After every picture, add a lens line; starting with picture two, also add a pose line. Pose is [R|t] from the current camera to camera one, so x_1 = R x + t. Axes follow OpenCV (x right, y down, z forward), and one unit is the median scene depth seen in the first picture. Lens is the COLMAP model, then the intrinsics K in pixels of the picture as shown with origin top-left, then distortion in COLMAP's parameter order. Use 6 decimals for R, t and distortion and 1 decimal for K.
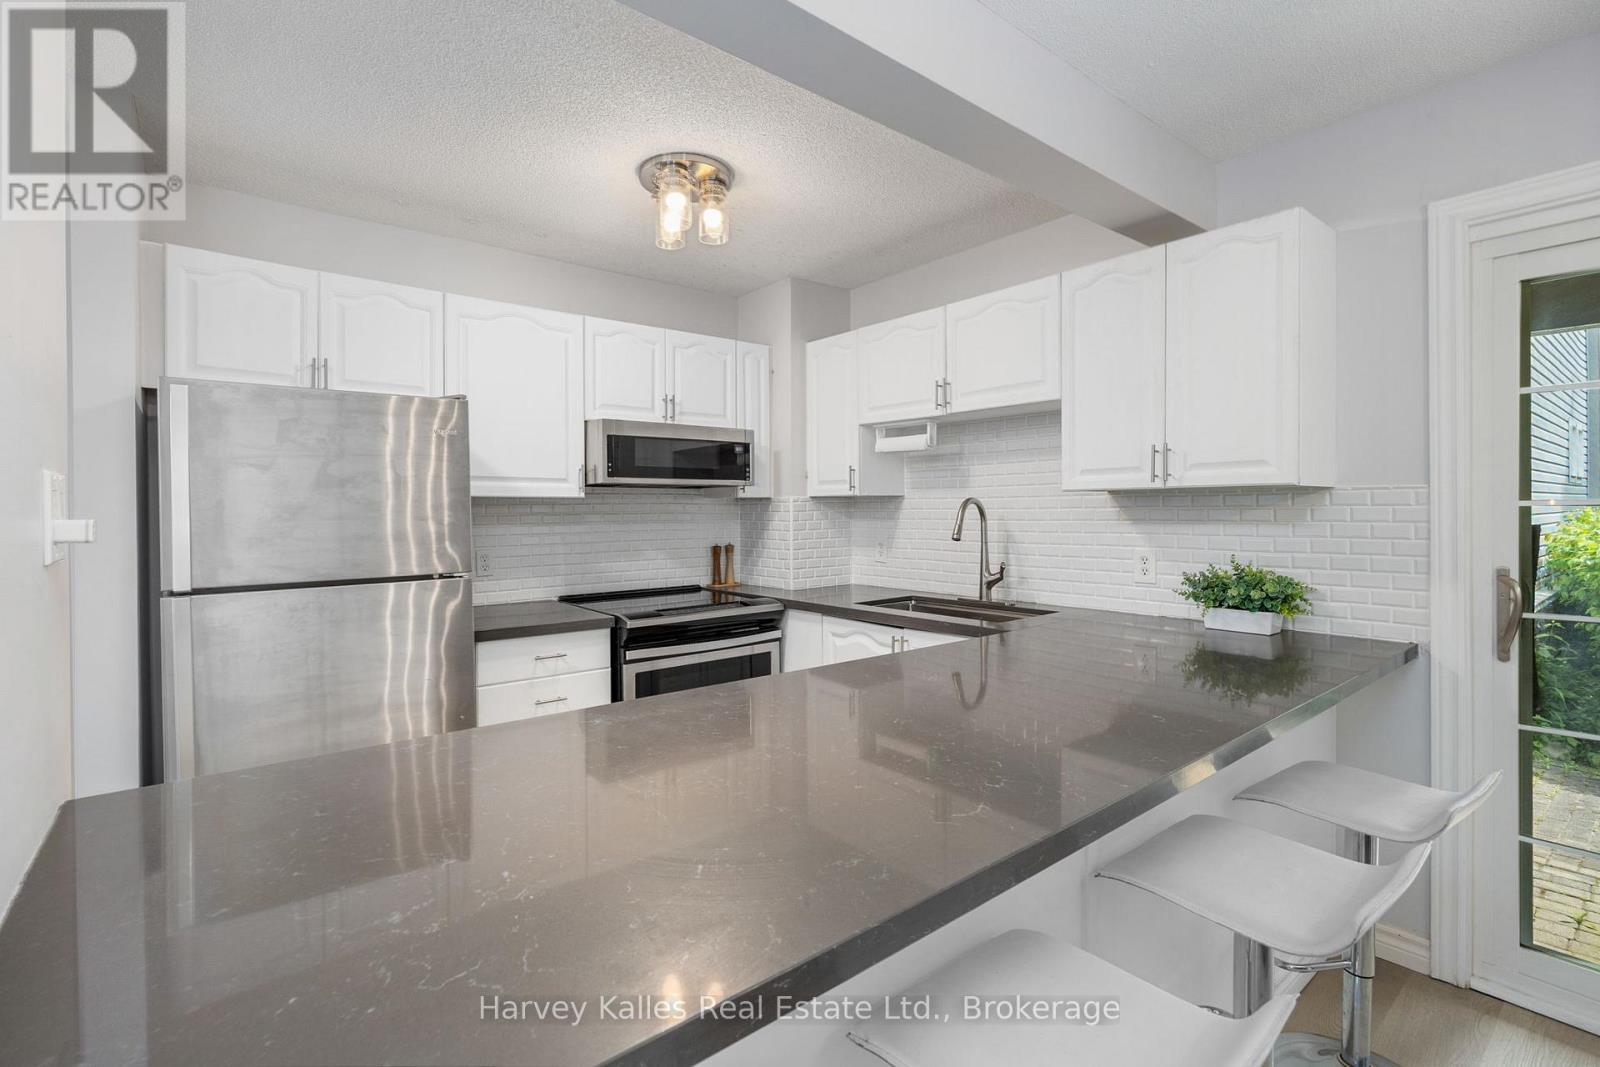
lens RADIAL K [[729.7, 0, 776.9], [0, 729.7, 519.7], [0, 0, 1]] dist [-0.004179, -0.002001]
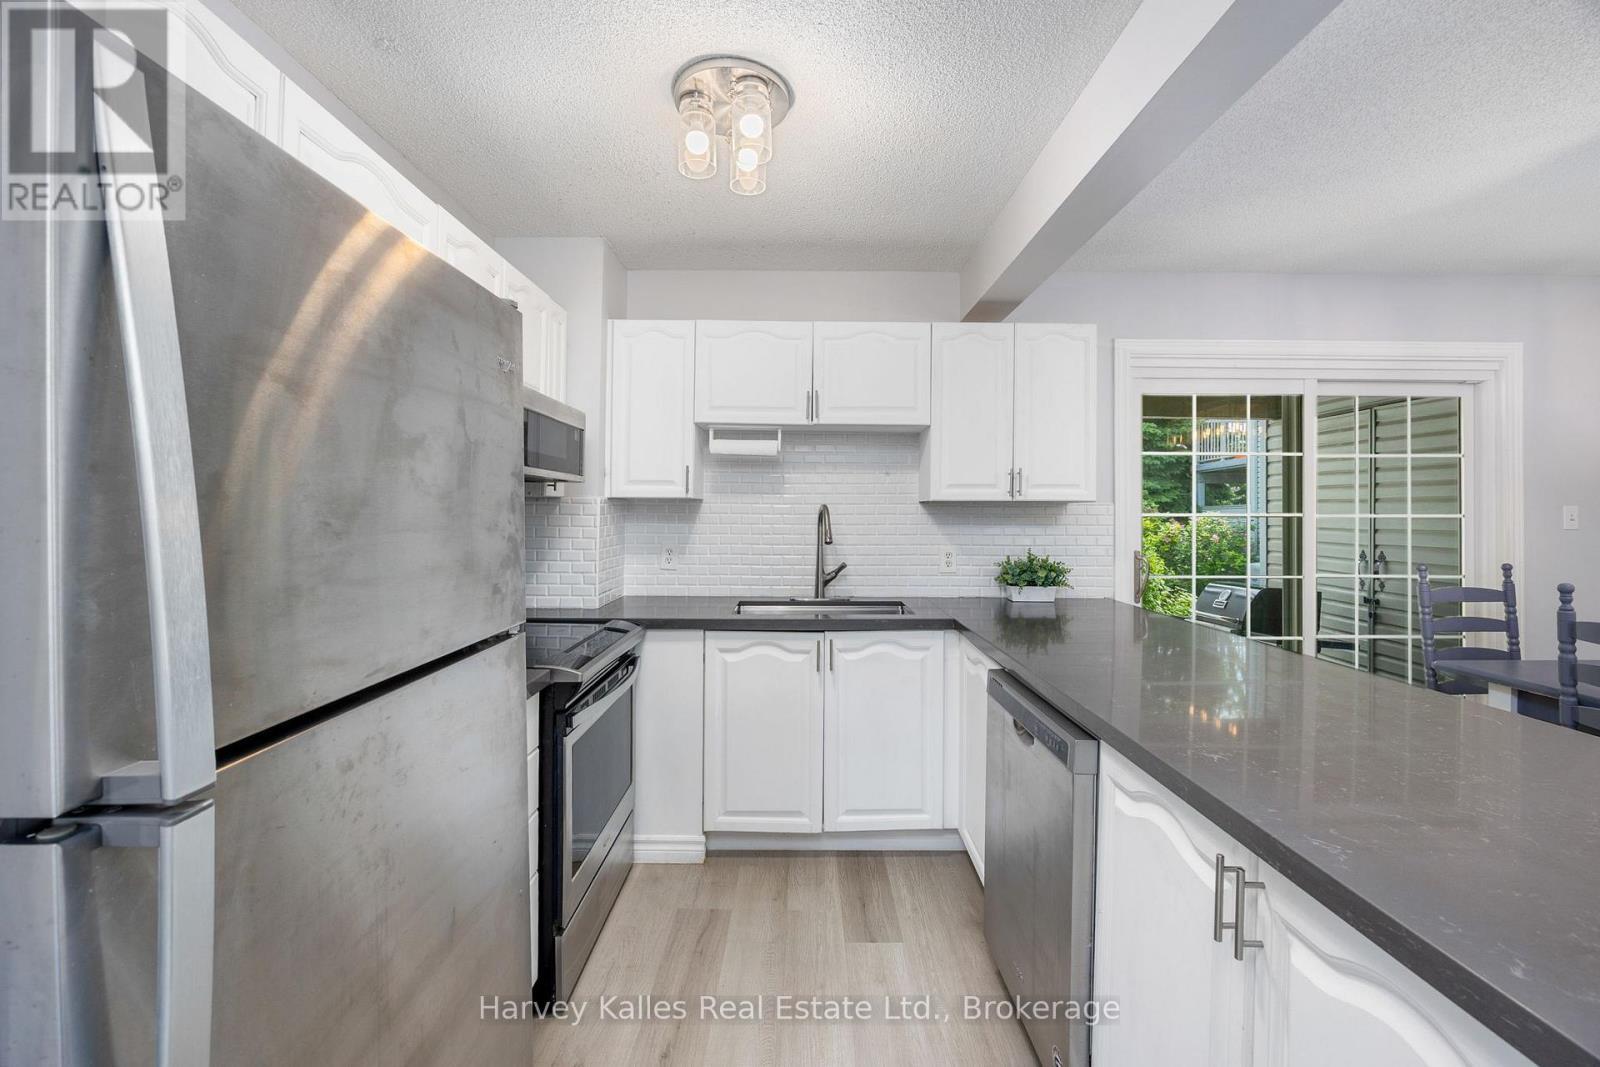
lens RADIAL K [[679.7, 0, 800.8], [0, 679.7, 510.1], [0, 0, 1]] dist [-0.005923, -0.000032]
pose [[0.620094, 0.013183, 0.784416, -0.551268], [0.000065, 0.999858, -0.016855, -0.004331], [-0.784527, 0.010502, 0.620005, 0.408279]]
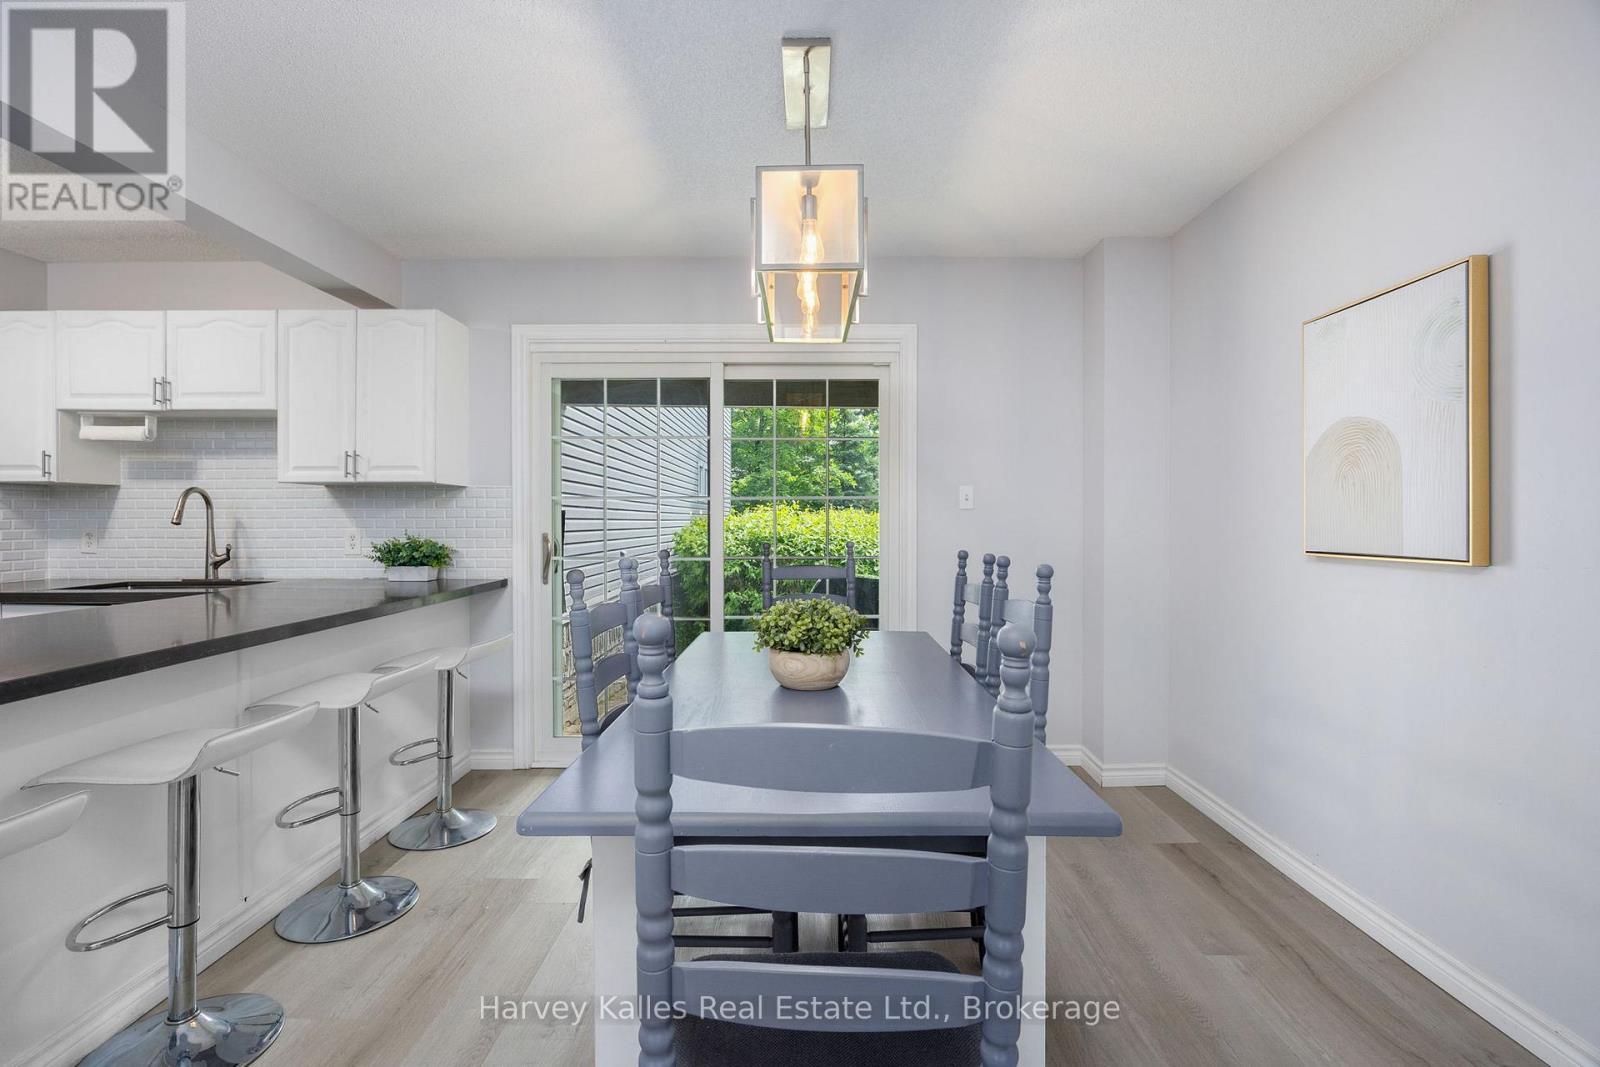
lens RADIAL K [[729.7, 0, 796.5], [0, 729.7, 530.4], [0, 0, 1]] dist [-0.004179, -0.002001]
pose [[0.629672, 0.001718, 0.776860, -0.019163], [0.005269, 0.999965, -0.006482, 0.049172], [-0.776844, 0.008175, 0.629641, -0.428337]]
